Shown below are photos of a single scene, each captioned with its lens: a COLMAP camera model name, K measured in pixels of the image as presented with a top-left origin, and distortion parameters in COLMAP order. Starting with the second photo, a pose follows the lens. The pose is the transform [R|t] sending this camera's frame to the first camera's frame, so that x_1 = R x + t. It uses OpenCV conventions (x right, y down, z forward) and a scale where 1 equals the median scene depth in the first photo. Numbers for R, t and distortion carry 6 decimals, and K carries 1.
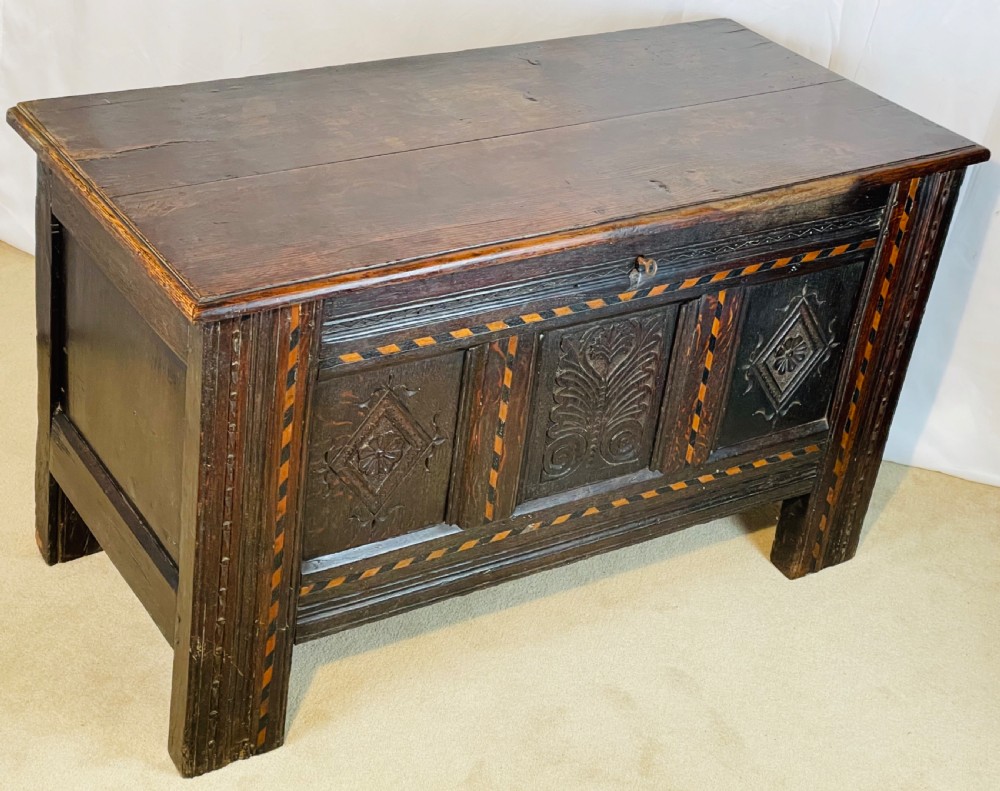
lens RADIAL K [[1834.4, 0, 452.7], [0, 1834.4, 394.1], [0, 0, 1]] dist [0.042839, 1.063423]
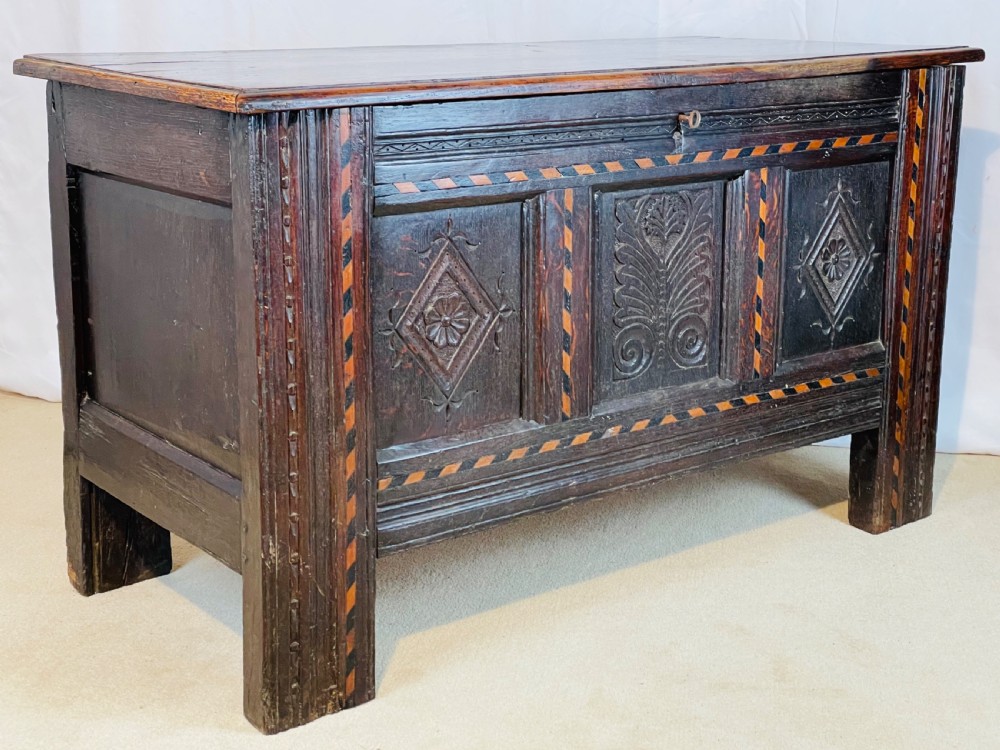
lens RADIAL K [[1624.3, 0, 527.3], [0, 1624.3, 339.8], [0, 0, 1]] dist [0.111752, 0.273843]
pose [[0.987484, -0.125301, 0.095785, -0.074588], [0.148561, 0.942895, -0.298124, 0.275537], [-0.052960, 0.308623, 0.949709, 0.207082]]
